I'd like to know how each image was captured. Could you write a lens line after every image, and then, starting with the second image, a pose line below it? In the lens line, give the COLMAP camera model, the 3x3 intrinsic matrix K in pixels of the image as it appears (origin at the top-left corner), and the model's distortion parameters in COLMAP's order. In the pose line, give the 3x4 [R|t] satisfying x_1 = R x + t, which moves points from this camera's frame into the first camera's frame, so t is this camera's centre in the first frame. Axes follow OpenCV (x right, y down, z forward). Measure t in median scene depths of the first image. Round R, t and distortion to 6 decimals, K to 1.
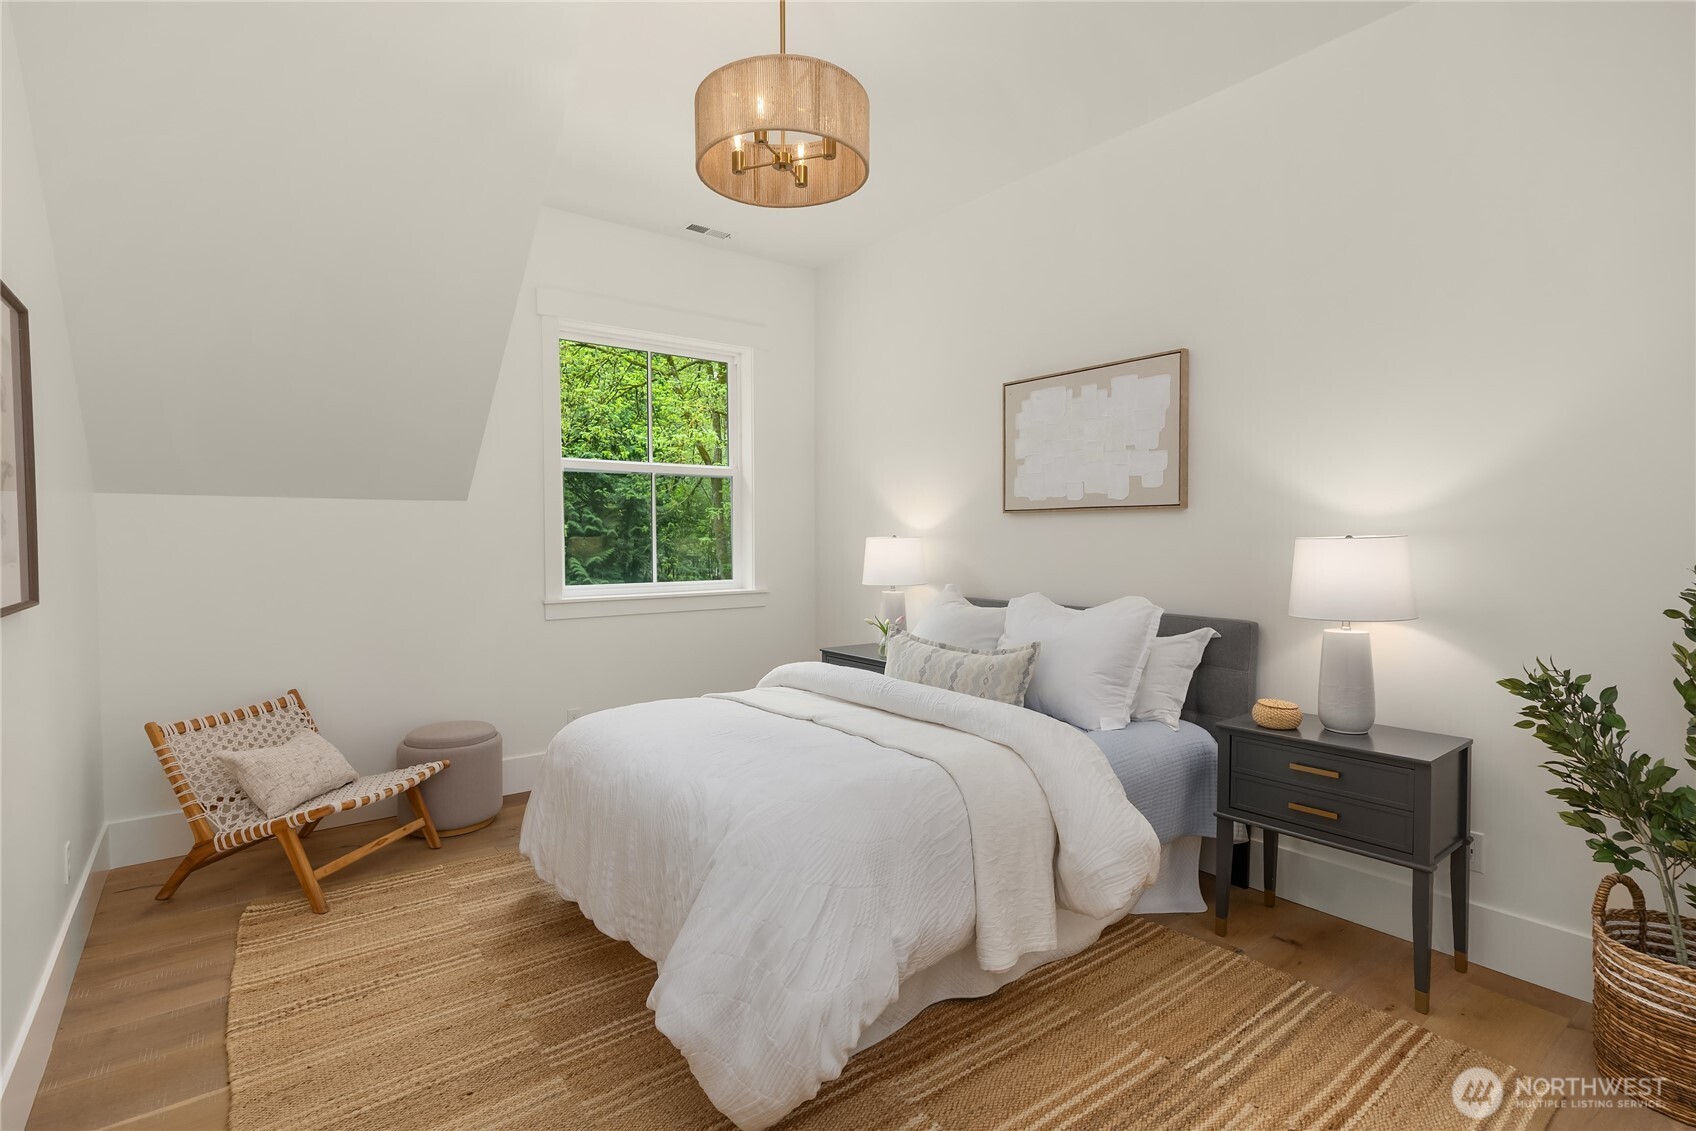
lens RADIAL K [[816.3, 0, 843.5], [0, 816.3, 570.9], [0, 0, 1]] dist [-0.002008, 0.001330]
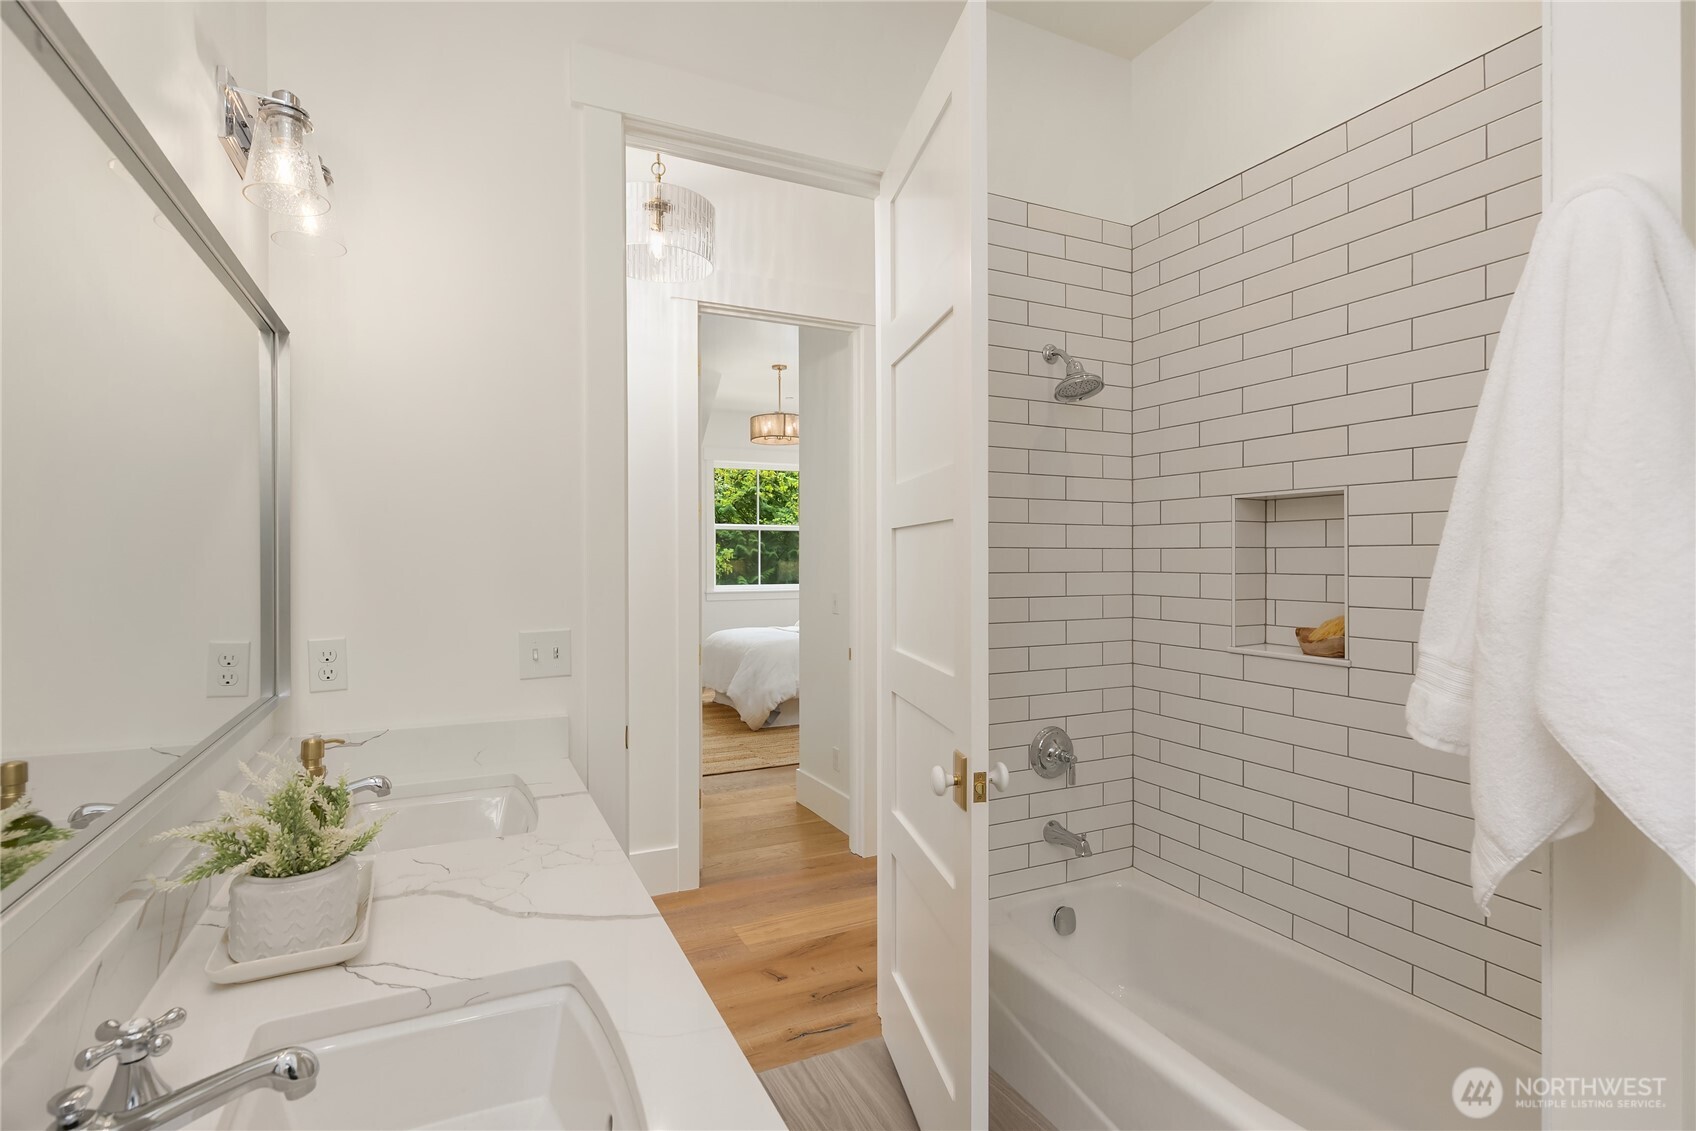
lens RADIAL K [[816.3, 0, 847.8], [0, 816.3, 564.7], [0, 0, 1]] dist [-0.002008, 0.001330]
pose [[0.980713, -0.000536, -0.195454, 0.258254], [-0.005778, 0.999480, -0.031732, 0.019459], [0.195369, 0.032249, 0.980199, -0.637351]]
